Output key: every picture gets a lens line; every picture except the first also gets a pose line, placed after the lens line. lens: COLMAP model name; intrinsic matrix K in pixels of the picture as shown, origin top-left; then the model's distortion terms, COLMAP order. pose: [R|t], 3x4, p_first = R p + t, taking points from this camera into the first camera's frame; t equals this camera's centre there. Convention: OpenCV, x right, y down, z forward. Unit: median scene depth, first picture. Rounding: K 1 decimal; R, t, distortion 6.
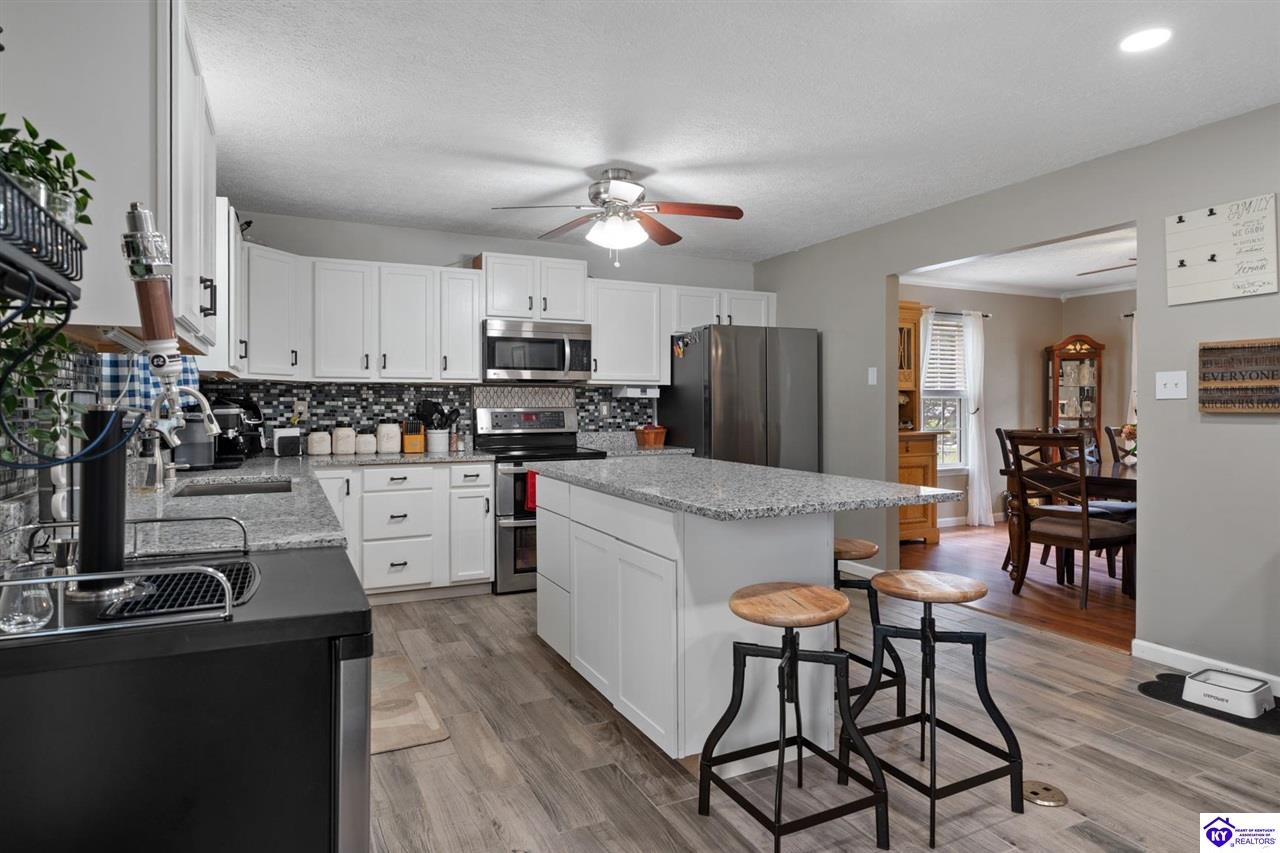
lens RADIAL K [[737.4, 0, 642.9], [0, 737.4, 418.3], [0, 0, 1]] dist [-0.006419, -0.000659]
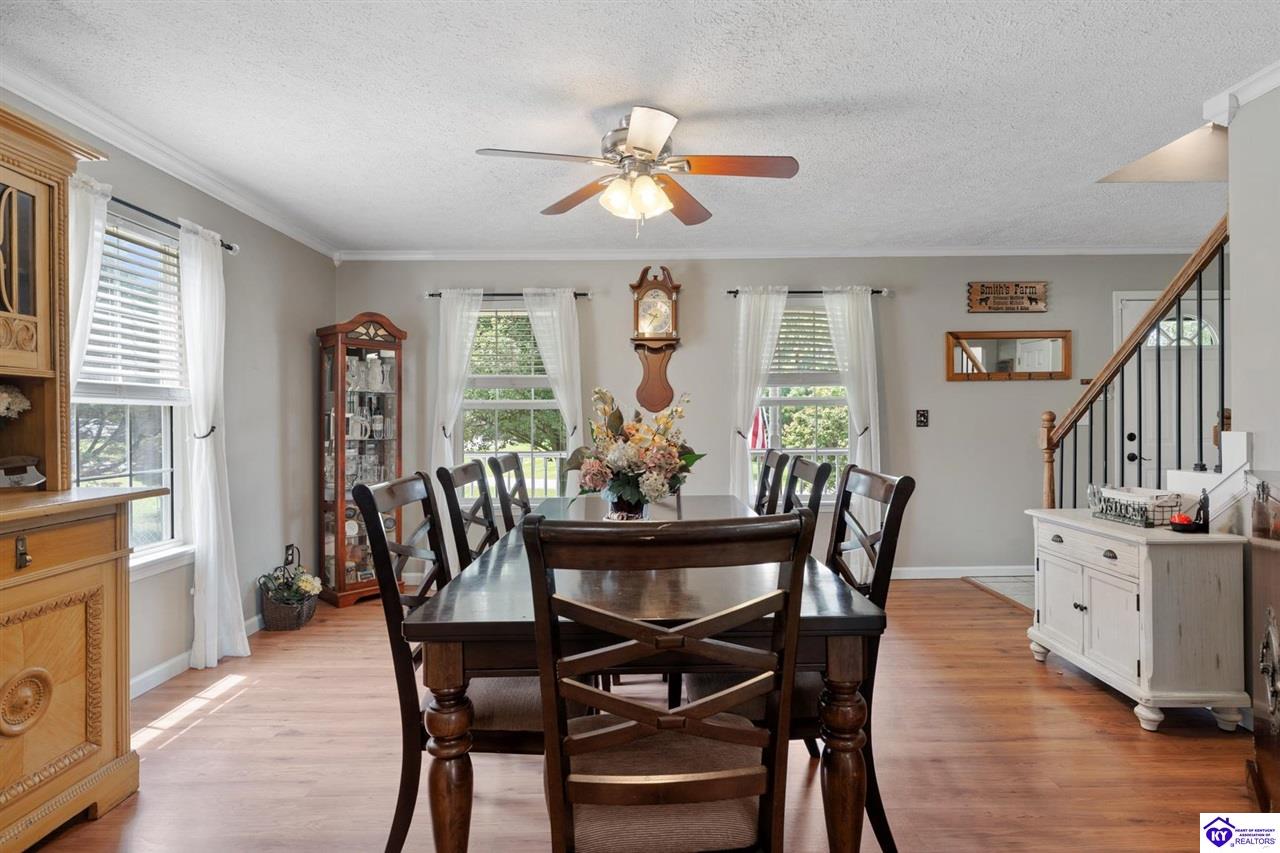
lens RADIAL K [[631.0, 0, 629.4], [0, 631.0, 421.5], [0, 0, 1]] dist [0.009006, -0.000493]
pose [[0.463451, 0.000187, 0.886122, 0.292023], [0.016767, 0.999819, -0.008981, -0.011270], [-0.885964, 0.019019, 0.463364, 0.786656]]
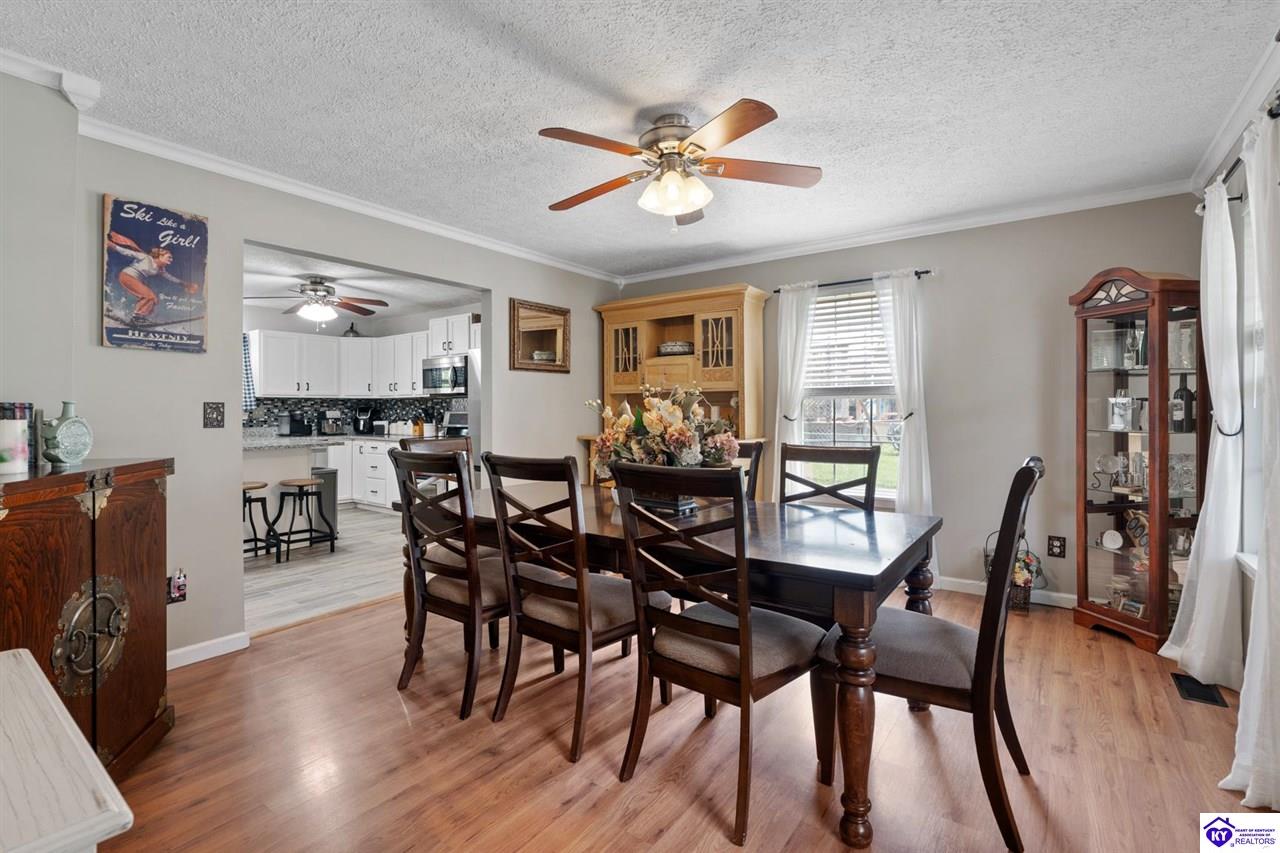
lens RADIAL K [[594.4, 0, 636.2], [0, 594.4, 409.1], [0, 0, 1]] dist [-0.009306, 0.001591]
pose [[0.456684, -0.002533, -0.889625, 1.172706], [-0.014751, 0.999837, -0.010419, -0.011386], [0.889507, 0.017881, 0.456572, 0.766538]]
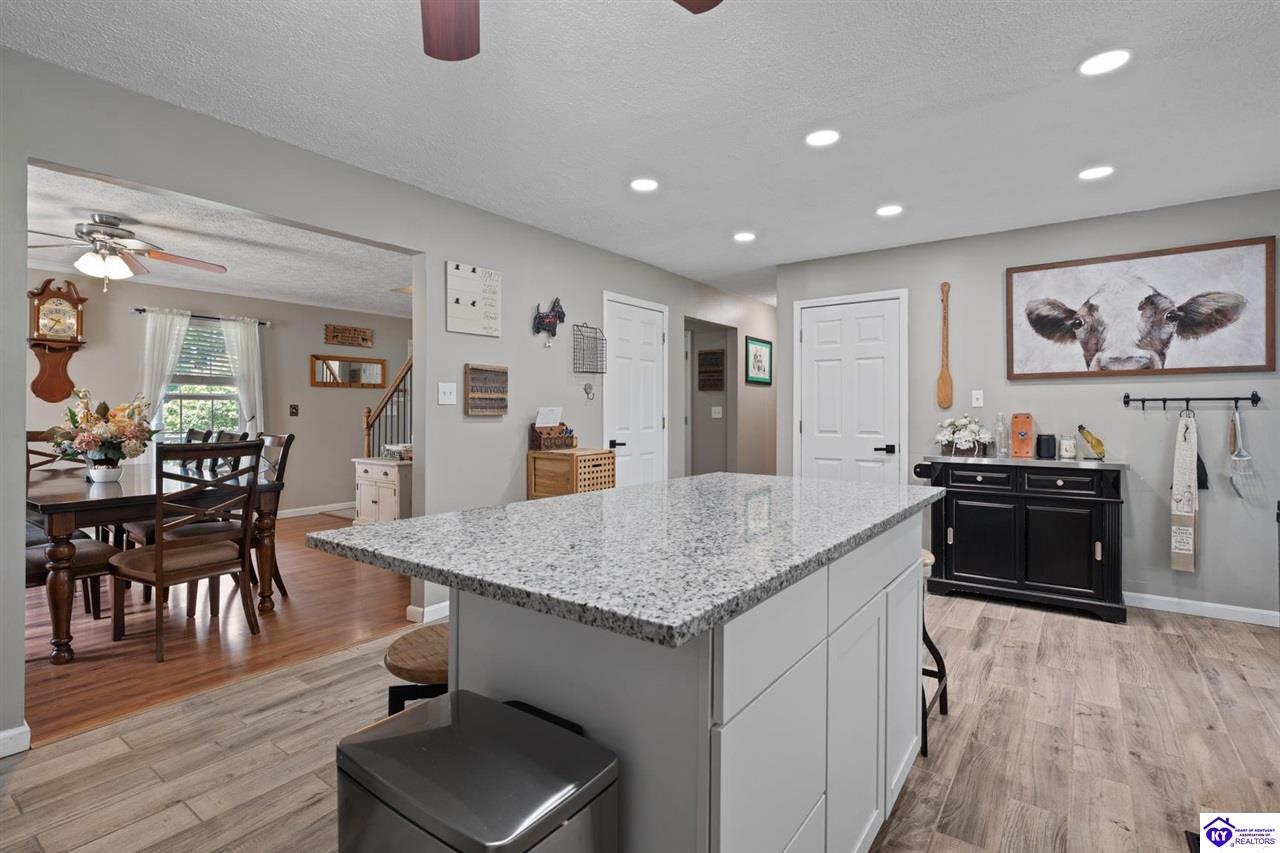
lens RADIAL K [[594.4, 0, 651.0], [0, 594.4, 417.0], [0, 0, 1]] dist [-0.009306, 0.001591]
pose [[-0.478602, -0.003802, 0.878024, -0.227004], [0.010850, 0.999889, 0.010244, -0.007551], [-0.877965, 0.014430, -0.478507, 0.770098]]
